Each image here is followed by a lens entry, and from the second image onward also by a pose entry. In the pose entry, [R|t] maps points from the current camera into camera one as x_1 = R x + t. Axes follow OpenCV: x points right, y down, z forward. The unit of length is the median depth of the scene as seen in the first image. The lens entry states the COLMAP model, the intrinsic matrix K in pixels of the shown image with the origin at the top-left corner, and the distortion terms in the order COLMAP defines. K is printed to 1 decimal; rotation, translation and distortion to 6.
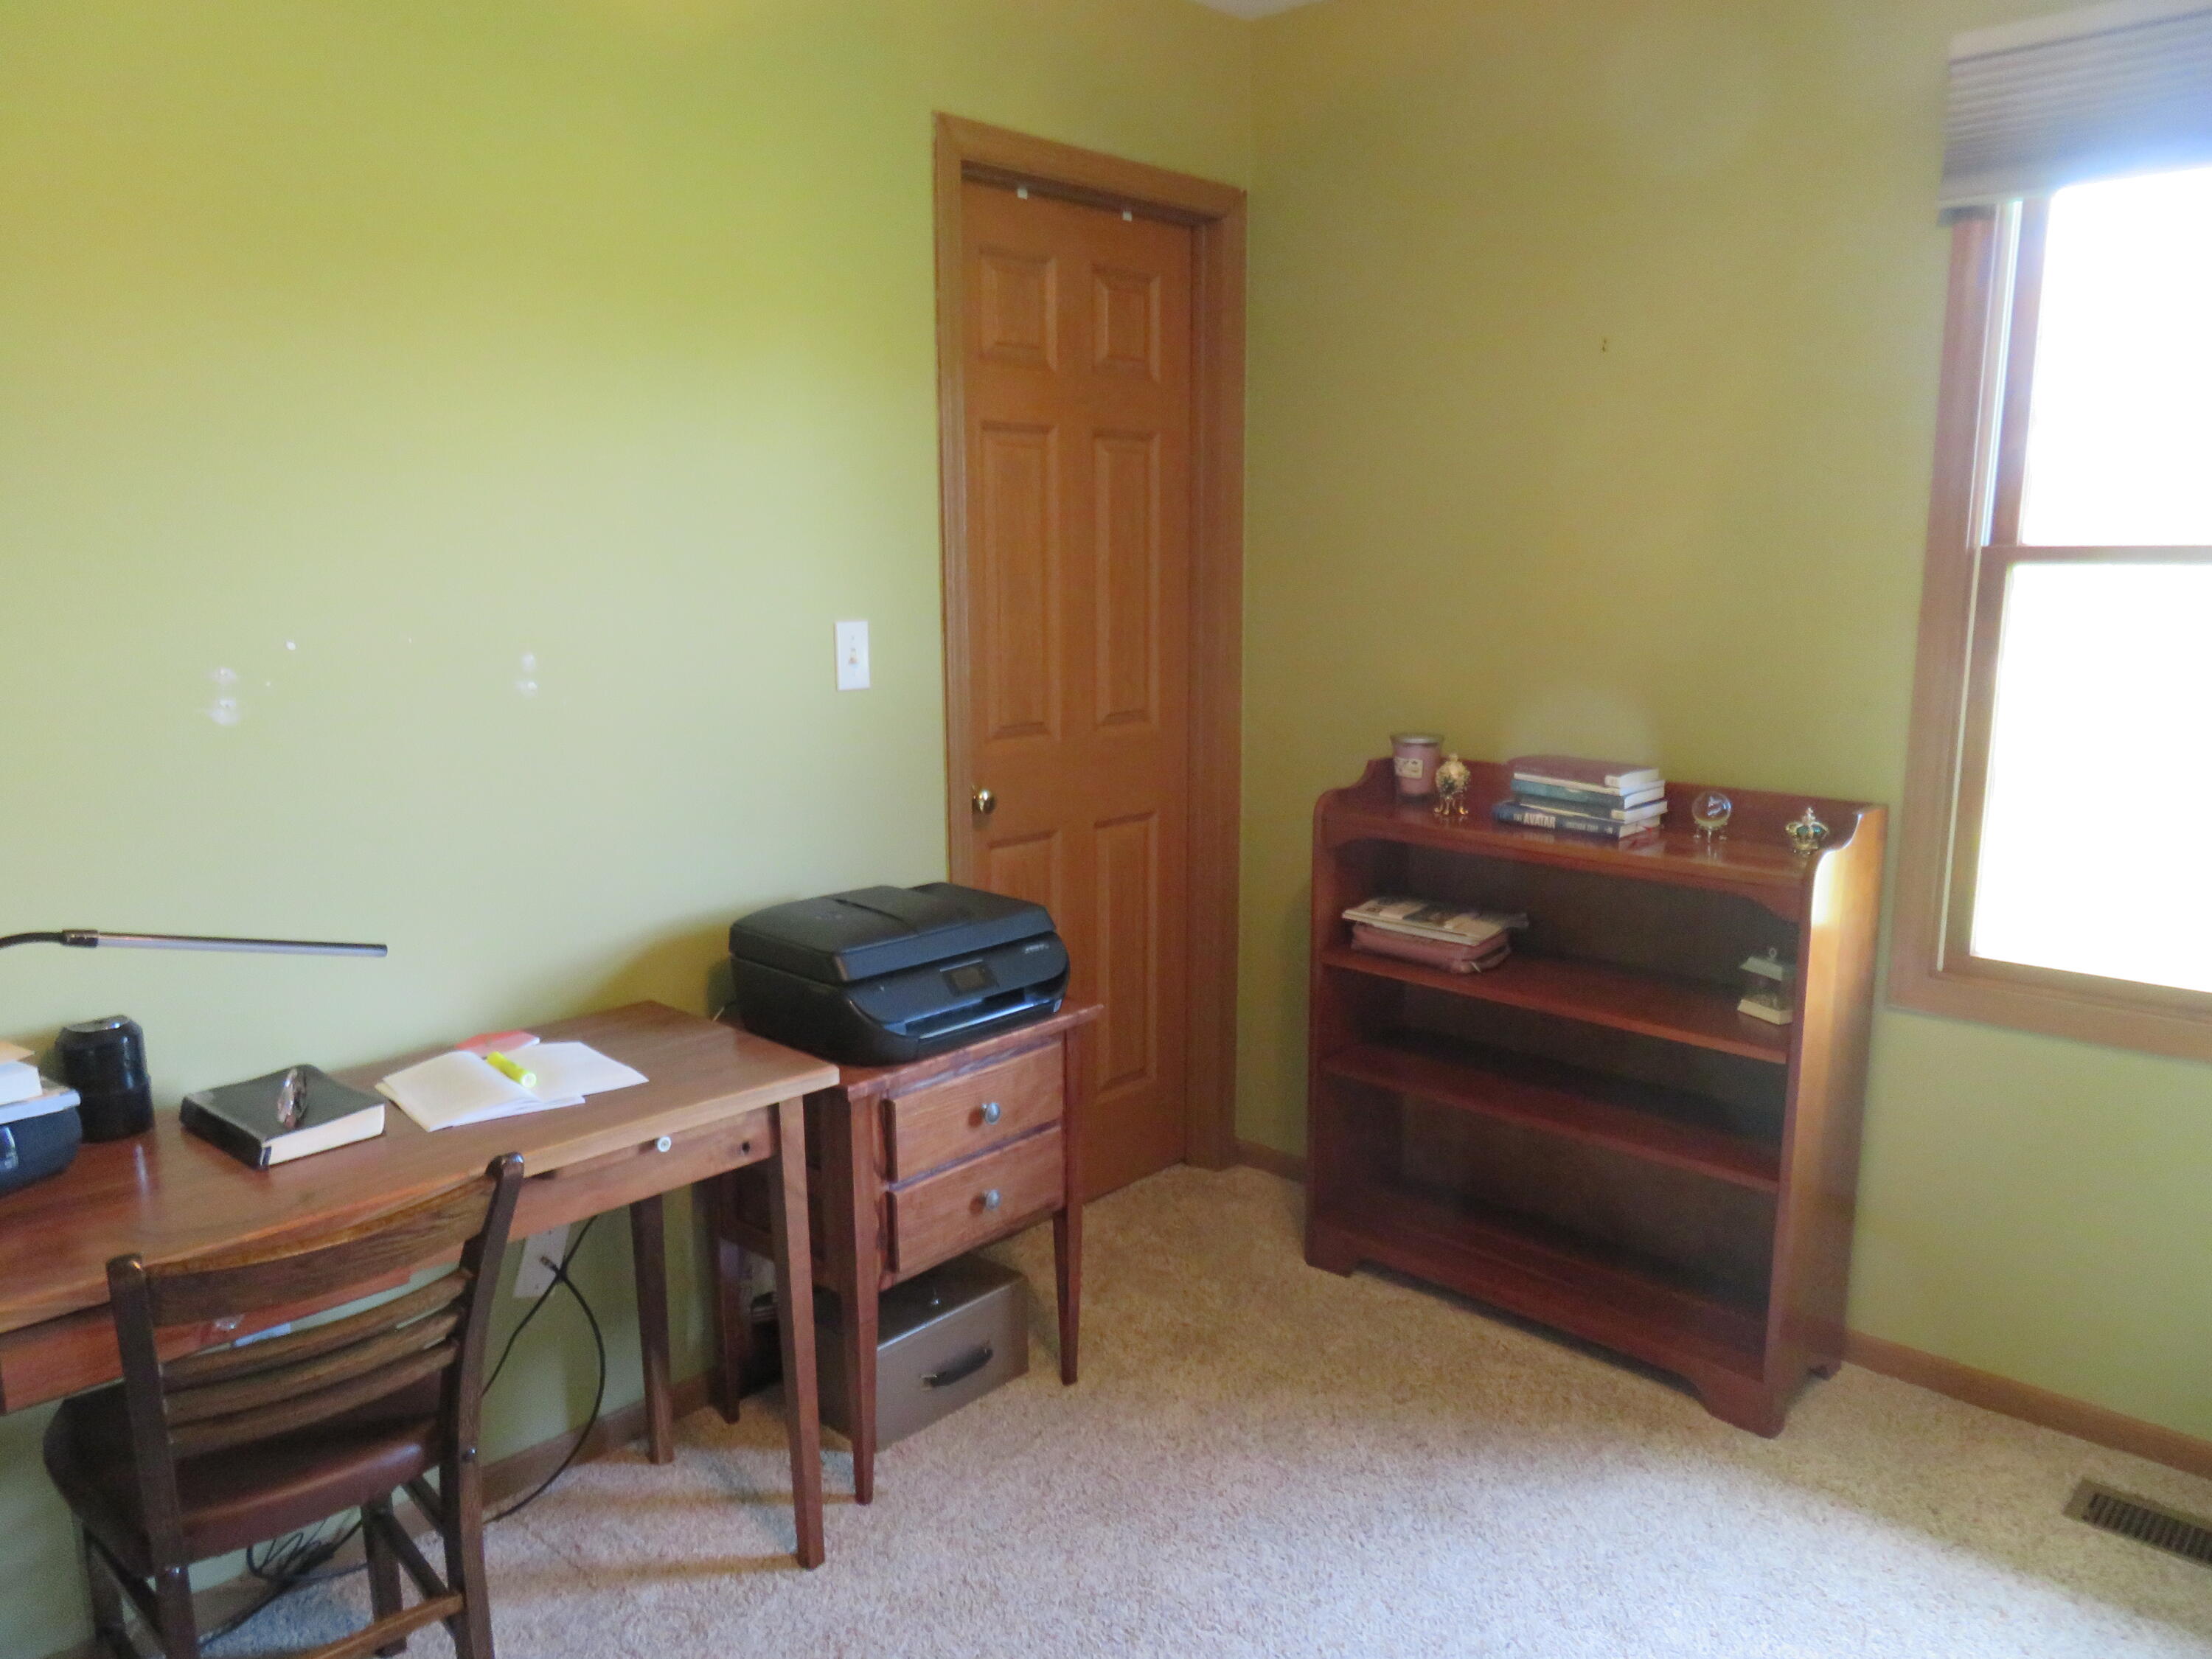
lens RADIAL K [[1585.4, 0, 1108.8], [0, 1585.4, 832.6], [0, 0, 1]] dist [0.002476, -0.009670]
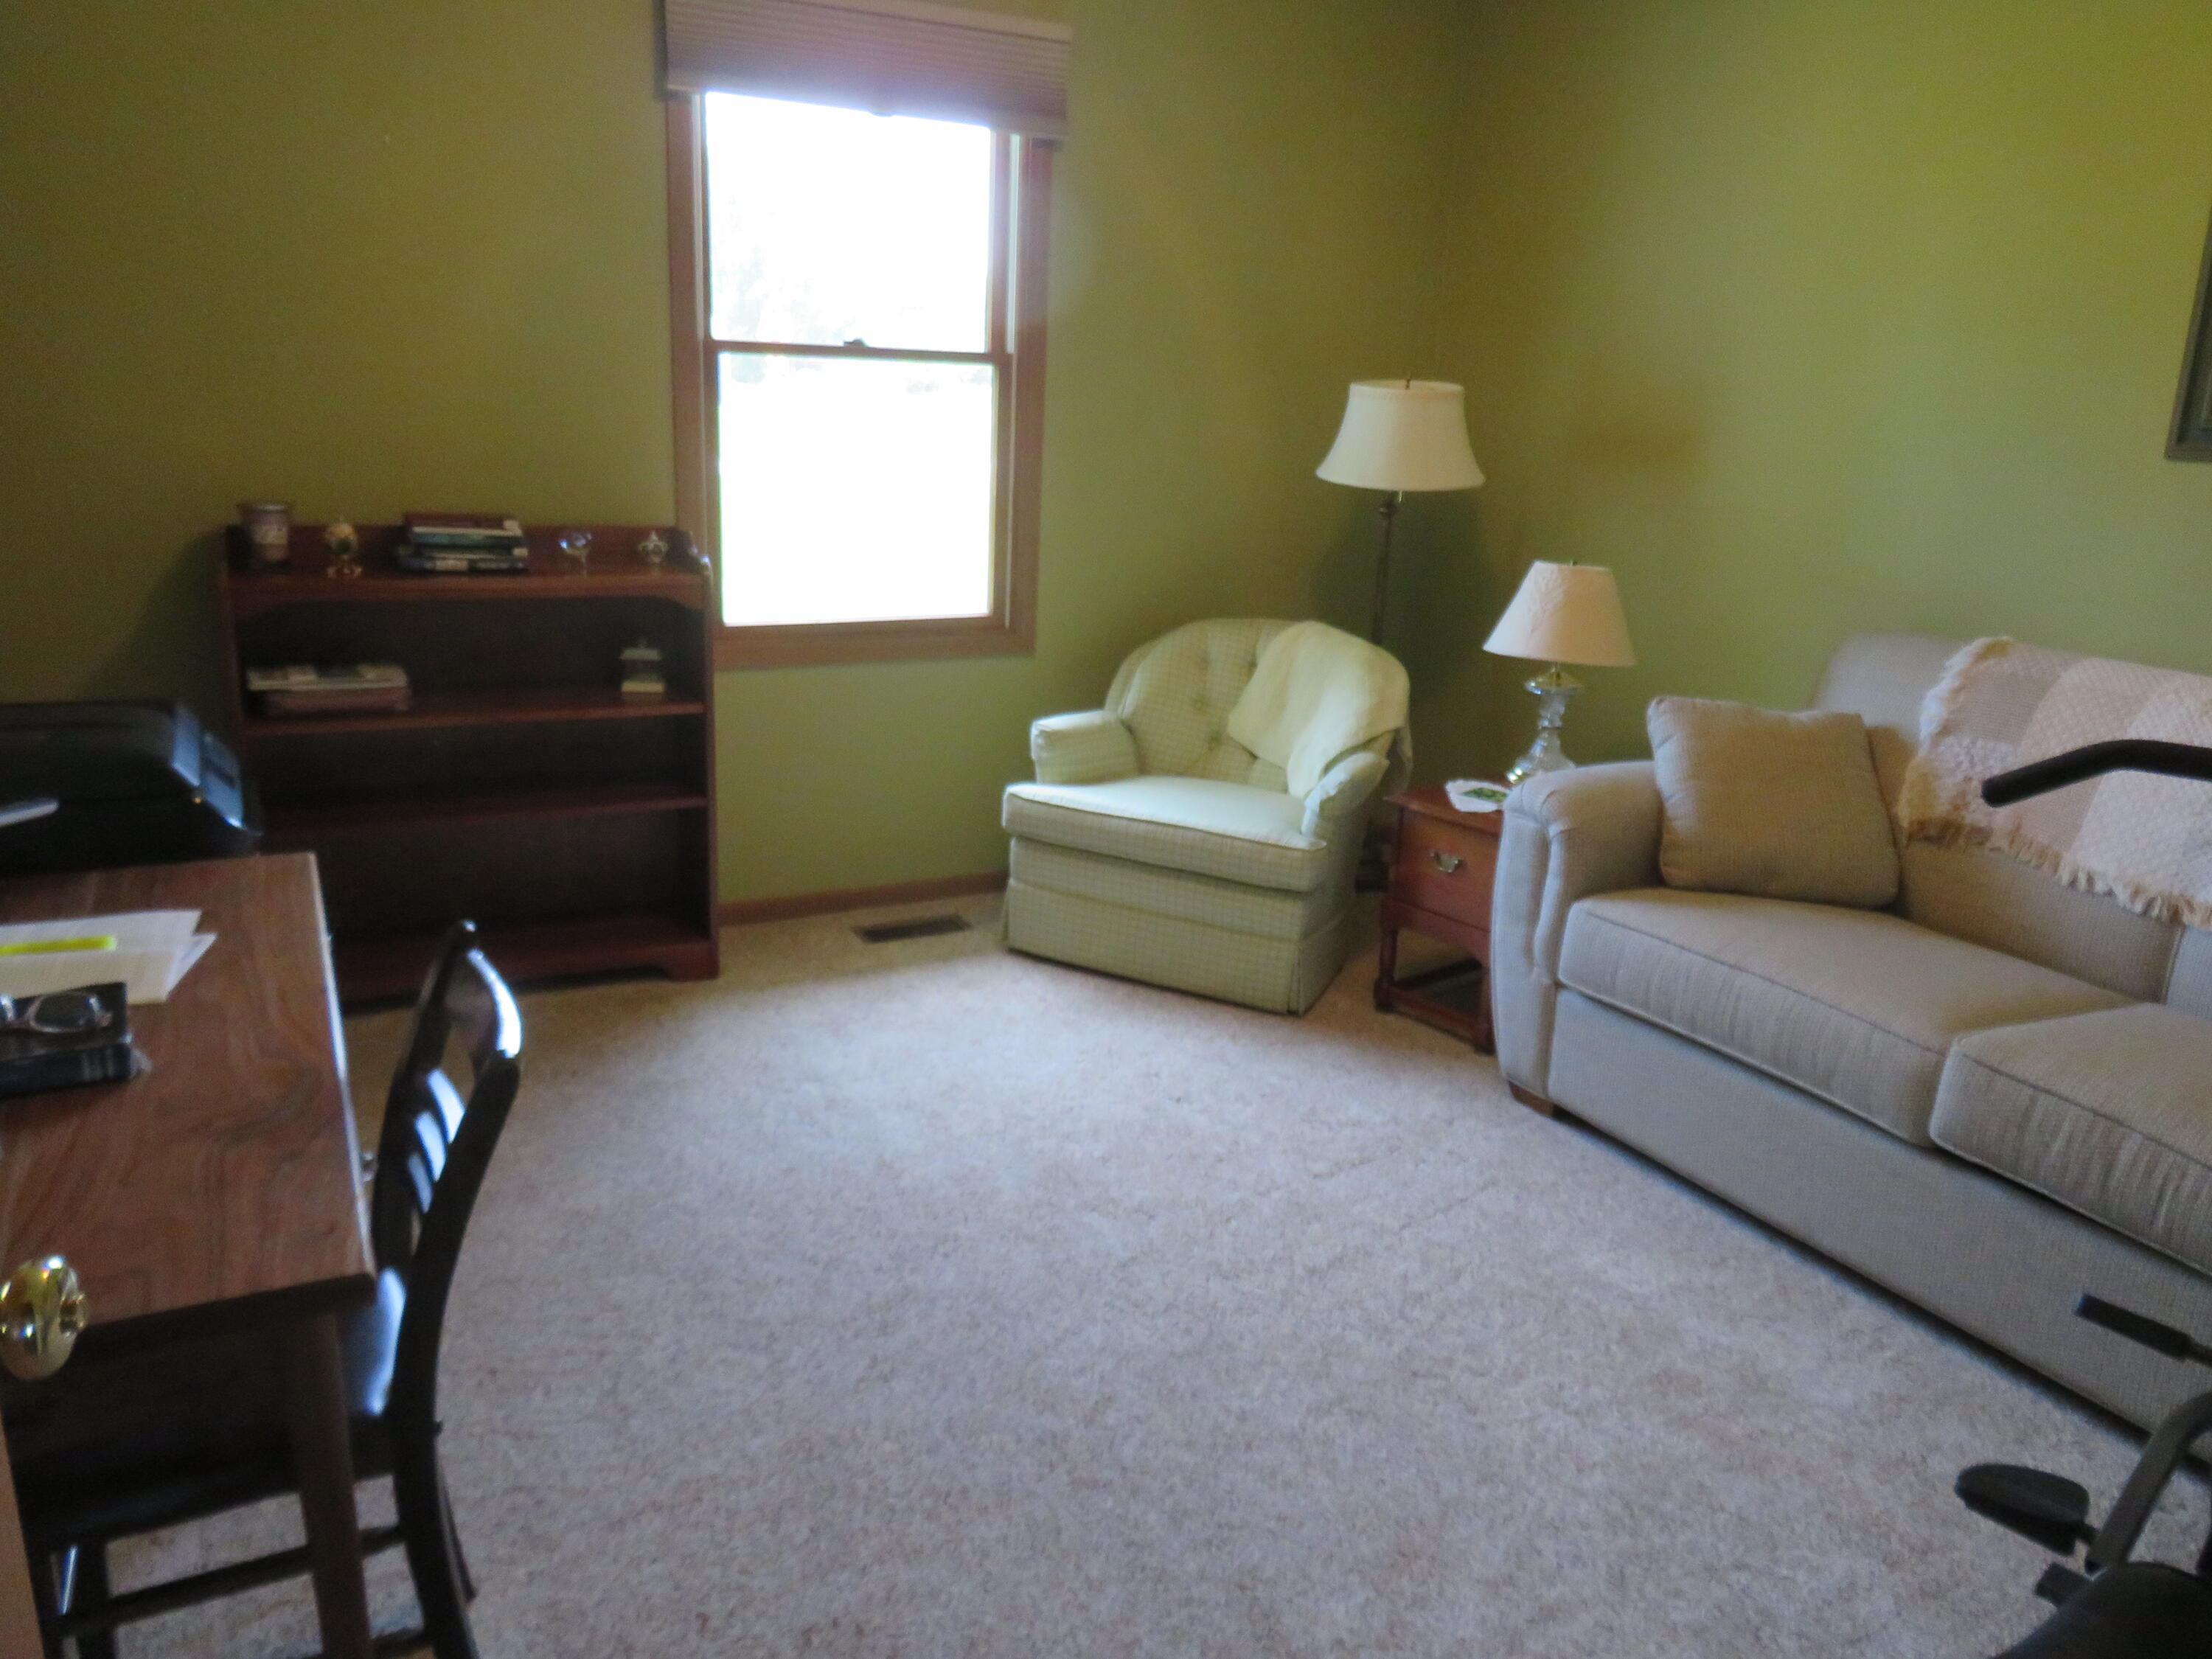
lens RADIAL K [[1585.4, 0, 1108.3], [0, 1585.4, 834.1], [0, 0, 1]] dist [0.002476, -0.009670]
pose [[0.314434, -0.246889, 0.916612, -0.699152], [0.123735, 0.968009, 0.218287, -0.011588], [-0.941181, 0.044780, 0.334924, 0.169923]]
